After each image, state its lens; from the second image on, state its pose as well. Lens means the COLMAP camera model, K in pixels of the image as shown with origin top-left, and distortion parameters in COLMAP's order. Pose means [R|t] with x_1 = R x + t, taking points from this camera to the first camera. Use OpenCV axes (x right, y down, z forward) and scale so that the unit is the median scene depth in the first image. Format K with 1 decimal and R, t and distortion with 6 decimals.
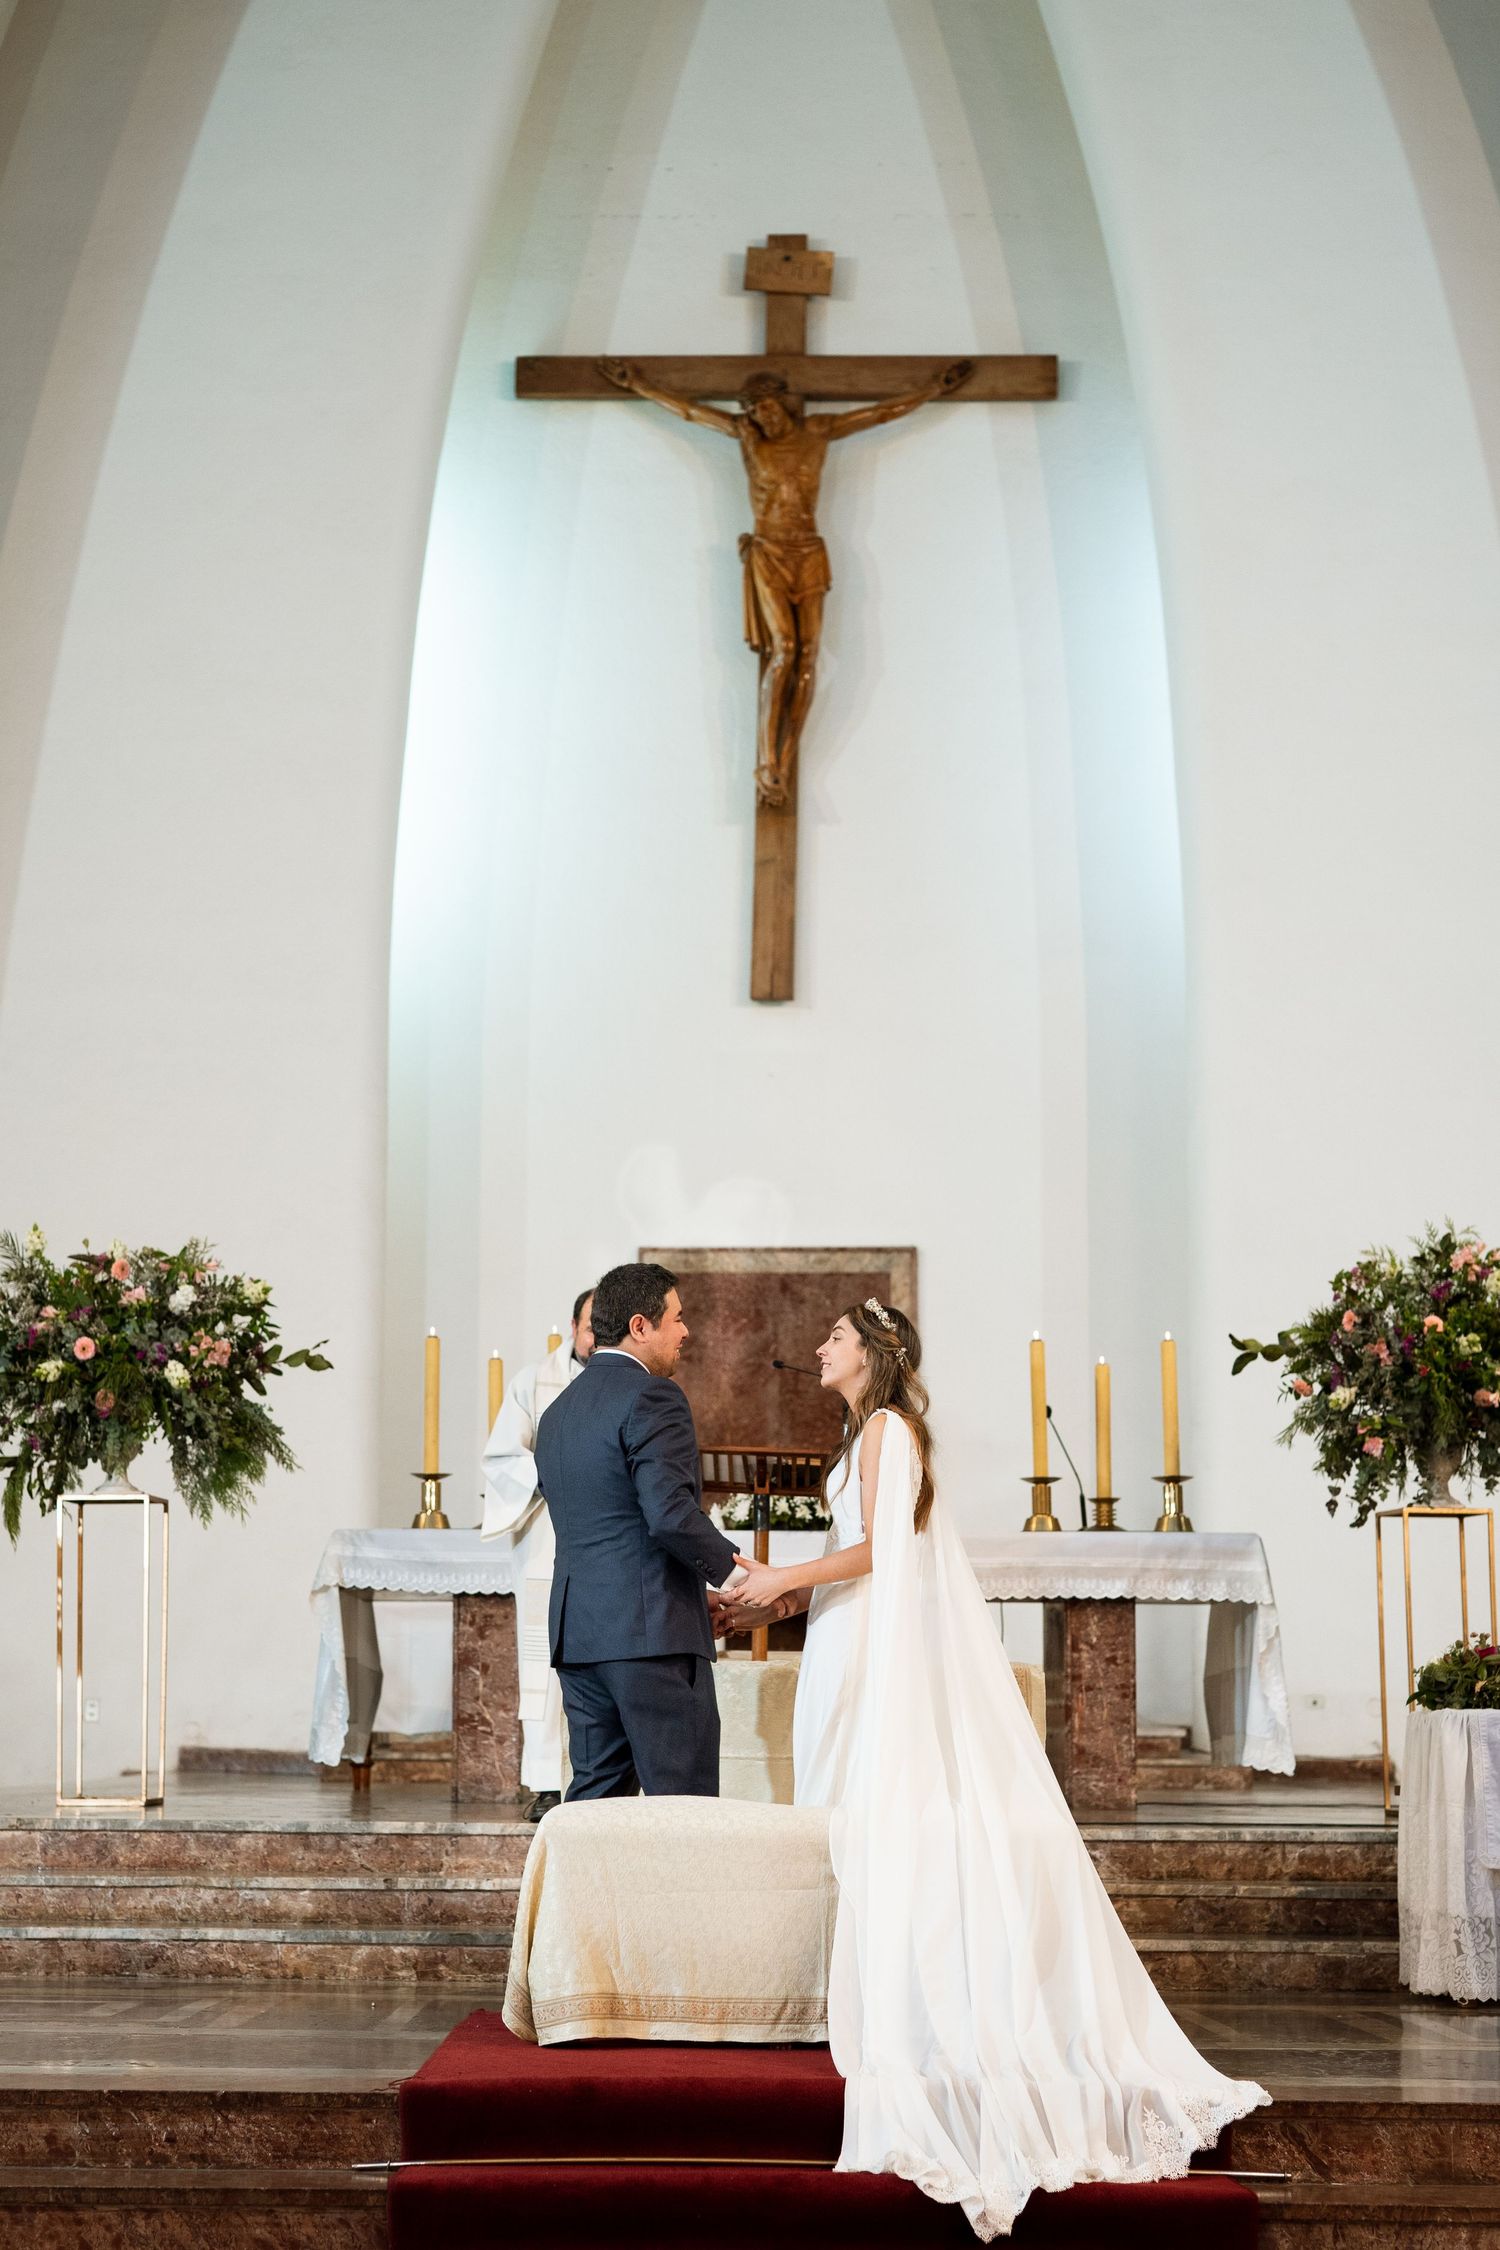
lens RADIAL K [[3533.4, 0, 665.8], [0, 3533.4, 1223.1], [0, 0, 1]] dist [0.003537, 0.075986]
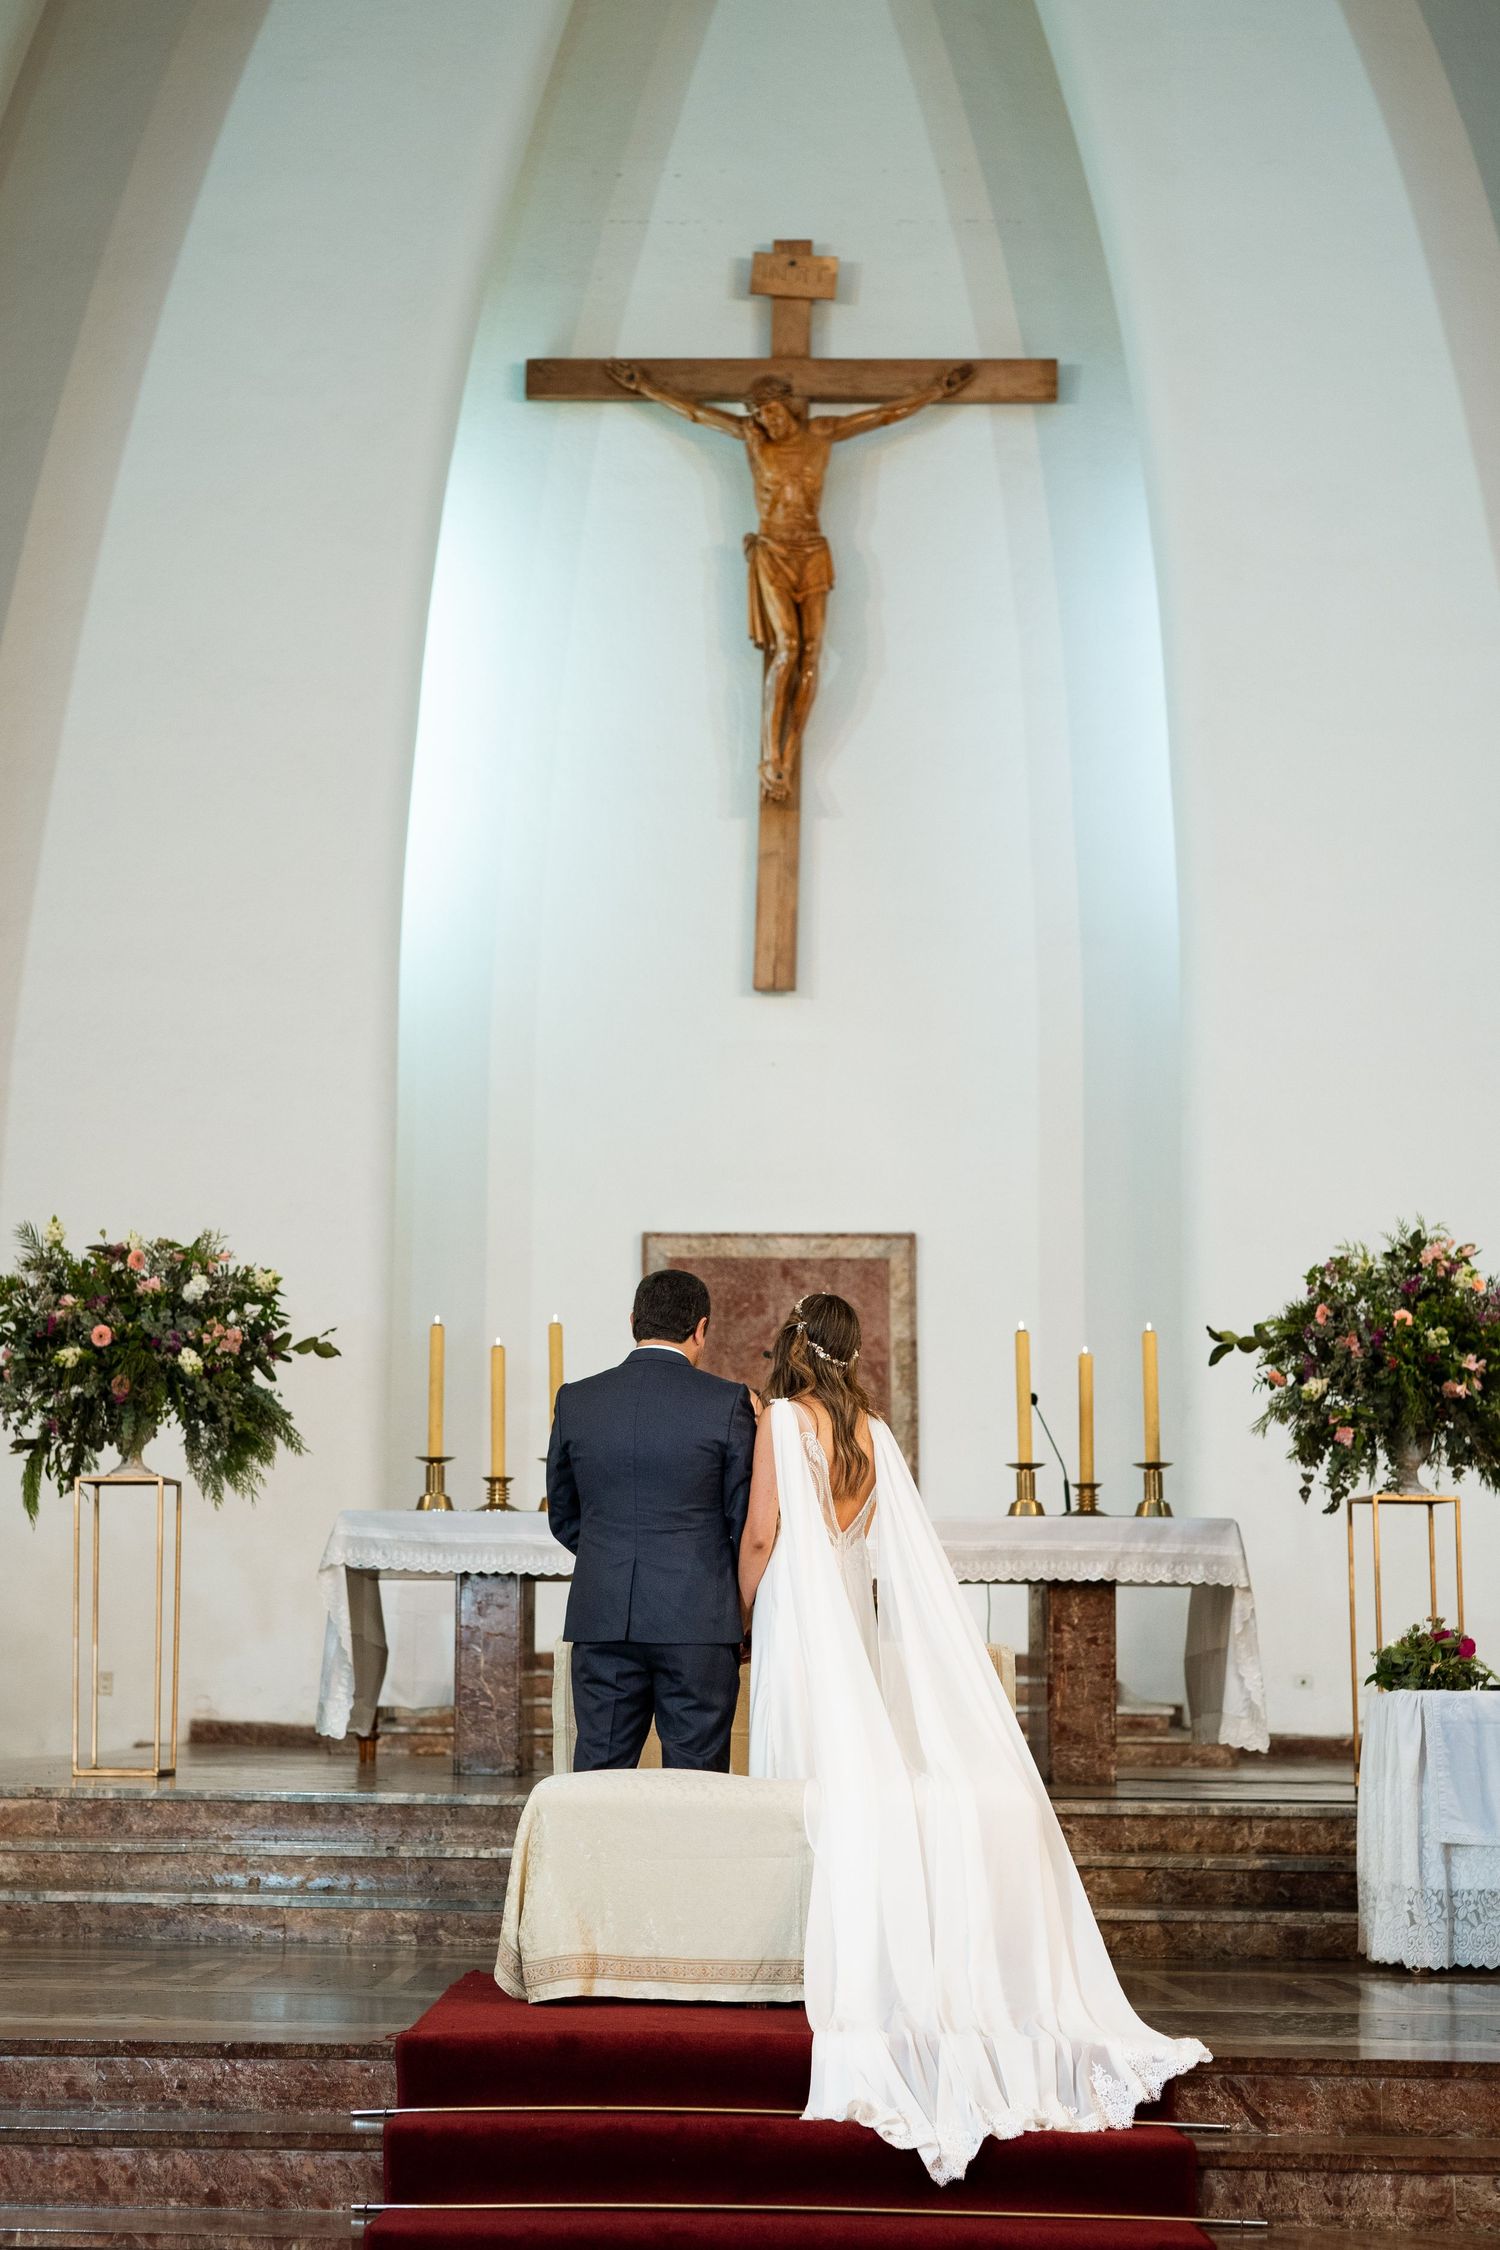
lens RADIAL K [[3544.6, 0, 644.4], [0, 3544.6, 1186.8], [0, 0, 1]] dist [-0.002650, 0.066659]
pose [[0.999941, 0.003790, -0.010214, 0.005489], [-0.003821, 0.999988, -0.003035, -0.005706], [0.010203, 0.003074, 0.999943, -0.039847]]
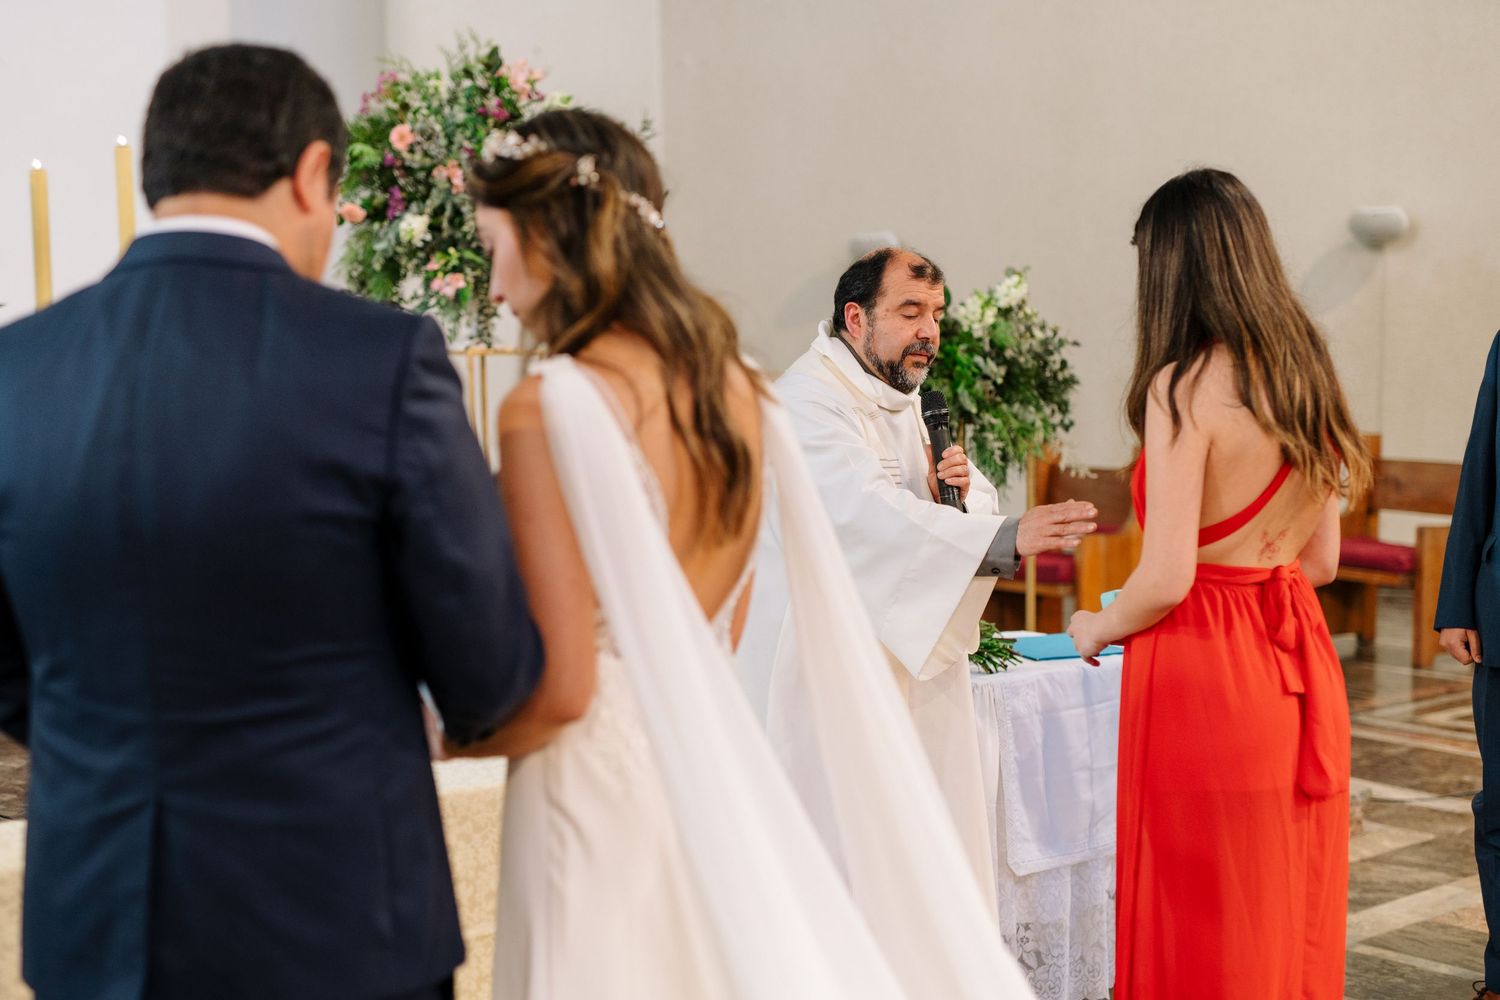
lens RADIAL K [[2069.7, 0, 749.3], [0, 2069.7, 498.9], [0, 0, 1]] dist [0.004575, 0.053380]
pose [[0.753046, -0.068003, 0.654444, -0.086651], [-0.075114, 0.979257, 0.188185, 0.012233], [-0.653666, -0.190870, 0.732317, 0.550245]]
